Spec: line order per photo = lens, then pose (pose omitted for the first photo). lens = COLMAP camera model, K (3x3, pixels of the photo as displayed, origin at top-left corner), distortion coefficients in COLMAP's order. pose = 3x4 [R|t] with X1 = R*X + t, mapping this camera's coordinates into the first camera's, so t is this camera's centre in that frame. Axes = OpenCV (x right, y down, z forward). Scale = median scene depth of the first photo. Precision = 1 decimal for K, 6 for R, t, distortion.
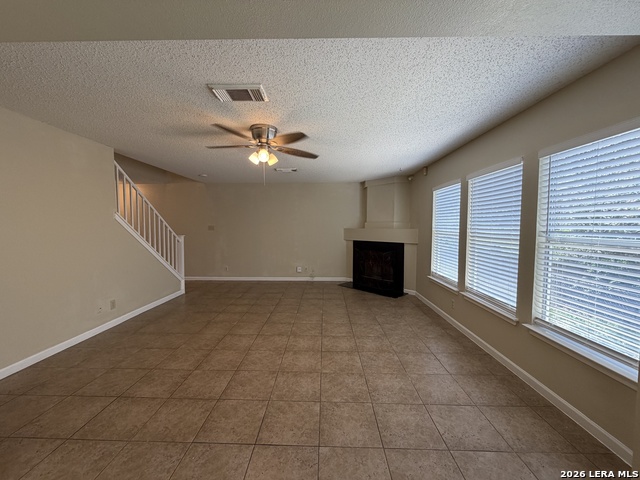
lens RADIAL K [[255.7, 0, 318.5], [0, 255.7, 238.5], [0, 0, 1]] dist [-0.000318, 0.000073]
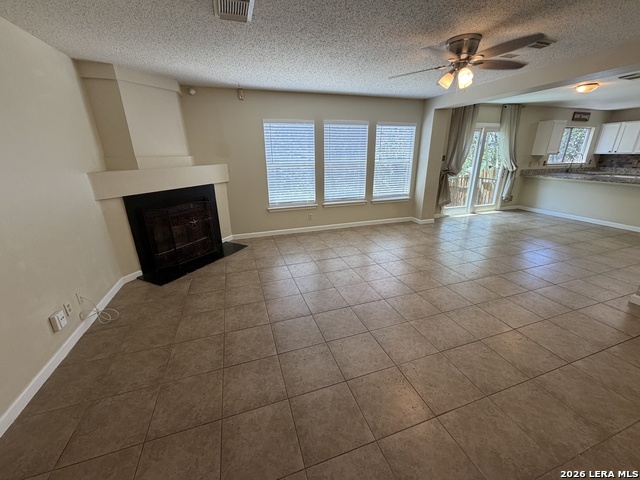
lens RADIAL K [[255.7, 0, 318.8], [0, 255.7, 240.0], [0, 0, 1]] dist [-0.000318, 0.000073]
pose [[-0.342104, -0.307401, 0.887958, -0.793135], [0.059700, 0.935957, 0.347018, -0.110539], [-0.937764, 0.171727, -0.301842, 1.449553]]
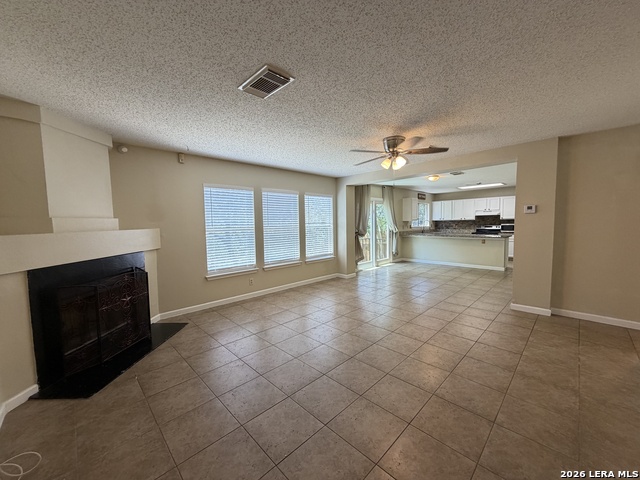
lens RADIAL K [[255.7, 0, 319.6], [0, 255.7, 238.9], [0, 0, 1]] dist [-0.000318, 0.000073]
pose [[-0.721274, -0.038023, 0.691605, -0.651048], [0.050545, 0.992941, 0.107303, -0.089195], [-0.690803, 0.112352, -0.714261, 1.731703]]
